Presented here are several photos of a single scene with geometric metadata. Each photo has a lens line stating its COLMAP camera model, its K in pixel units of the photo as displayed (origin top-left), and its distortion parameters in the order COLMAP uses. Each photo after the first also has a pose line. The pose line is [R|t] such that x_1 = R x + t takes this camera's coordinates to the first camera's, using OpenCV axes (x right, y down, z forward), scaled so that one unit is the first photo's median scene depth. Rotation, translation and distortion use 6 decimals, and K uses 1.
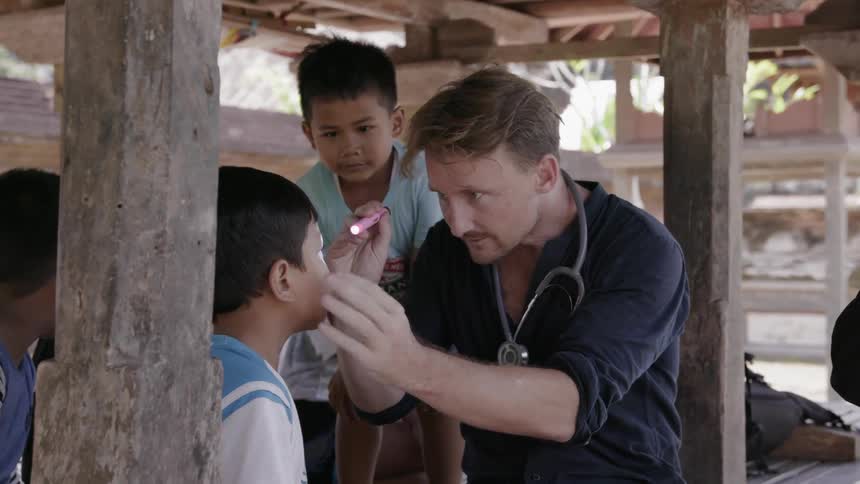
lens RADIAL K [[1403.7, 0, 437.5], [0, 1403.7, 255.6], [0, 0, 1]] dist [0.020149, 0.086470]
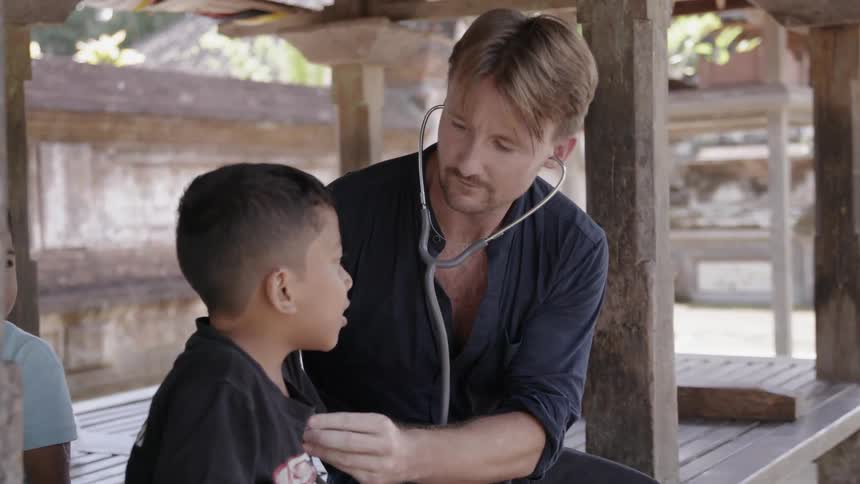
lens RADIAL K [[1355.8, 0, 430.0], [0, 1355.8, 242.0], [0, 0, 1]] dist [0.025156, 0.054362]
pose [[0.999418, -0.027375, 0.020343, 0.076496], [0.026929, 0.999398, 0.021857, -0.008967], [-0.020929, -0.021297, 0.999554, 0.197852]]
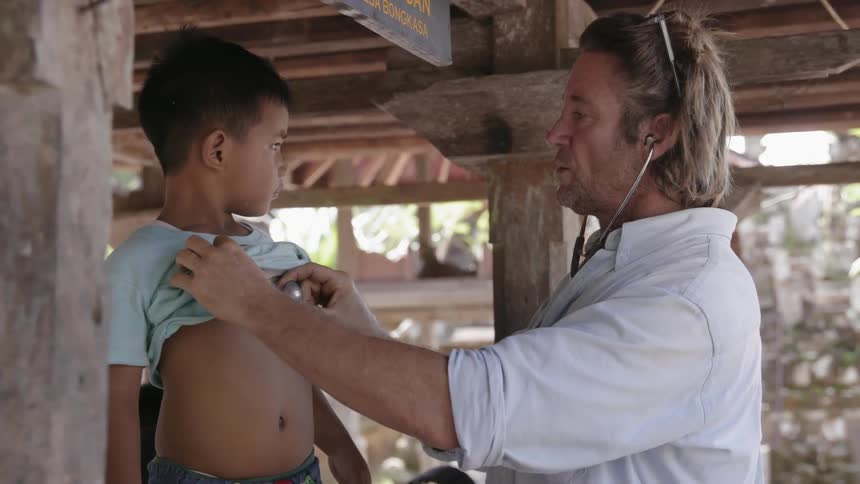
lens RADIAL K [[1430.6, 0, 430.0], [0, 1430.6, 242.0], [0, 0, 1]] dist [-0.017925, -0.053216]
pose [[0.976754, -0.001310, 0.214361, -0.151846], [0.022649, 0.995015, -0.097121, -0.080698], [-0.213165, 0.099718, 0.971914, 0.238458]]
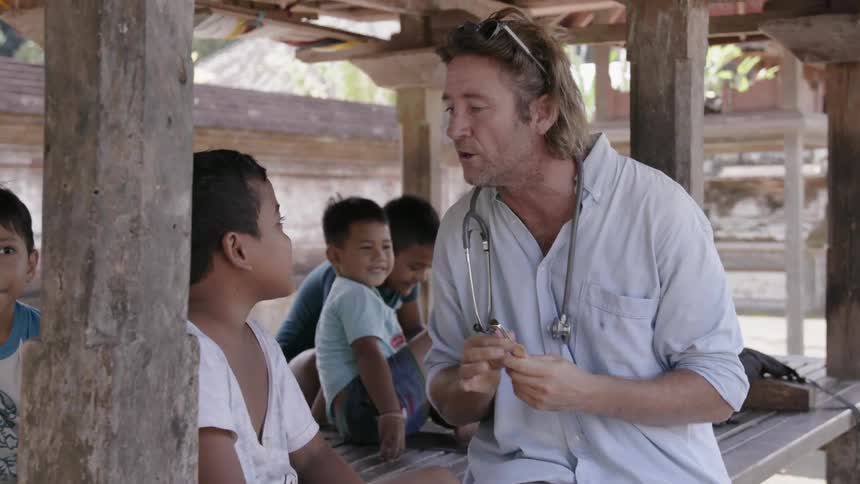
lens RADIAL K [[1251.0, 0, 430.0], [0, 1251.0, 242.0], [0, 0, 1]] dist [0.001587, 0.029498]
pose [[0.999930, -0.007644, -0.009003, 0.028913], [0.007797, 0.999824, 0.017054, -0.011277], [0.008871, -0.017123, 0.999814, 0.066877]]
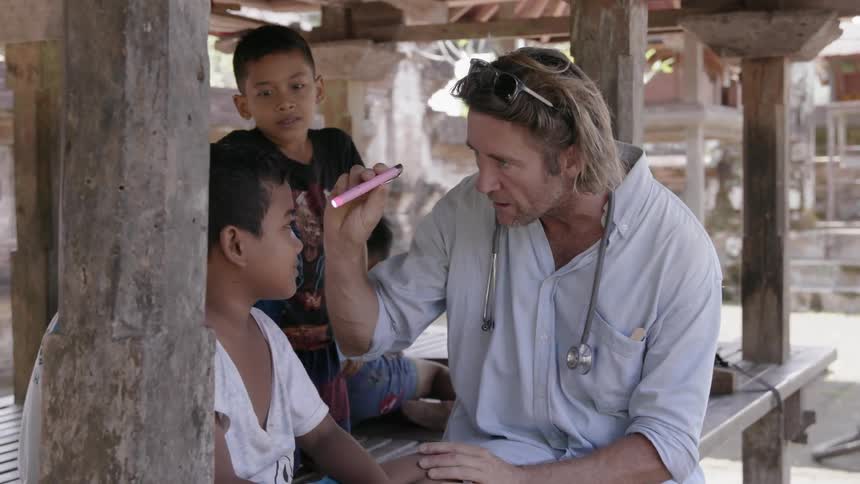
lens RADIAL K [[1251.0, 0, 430.0], [0, 1251.0, 242.0], [0, 0, 1]] dist [0.001587, 0.029498]
pose [[0.996934, -0.013830, 0.077016, -0.063130], [0.011855, 0.999591, 0.026037, -0.015145], [-0.077345, -0.025044, 0.996690, 0.031651]]
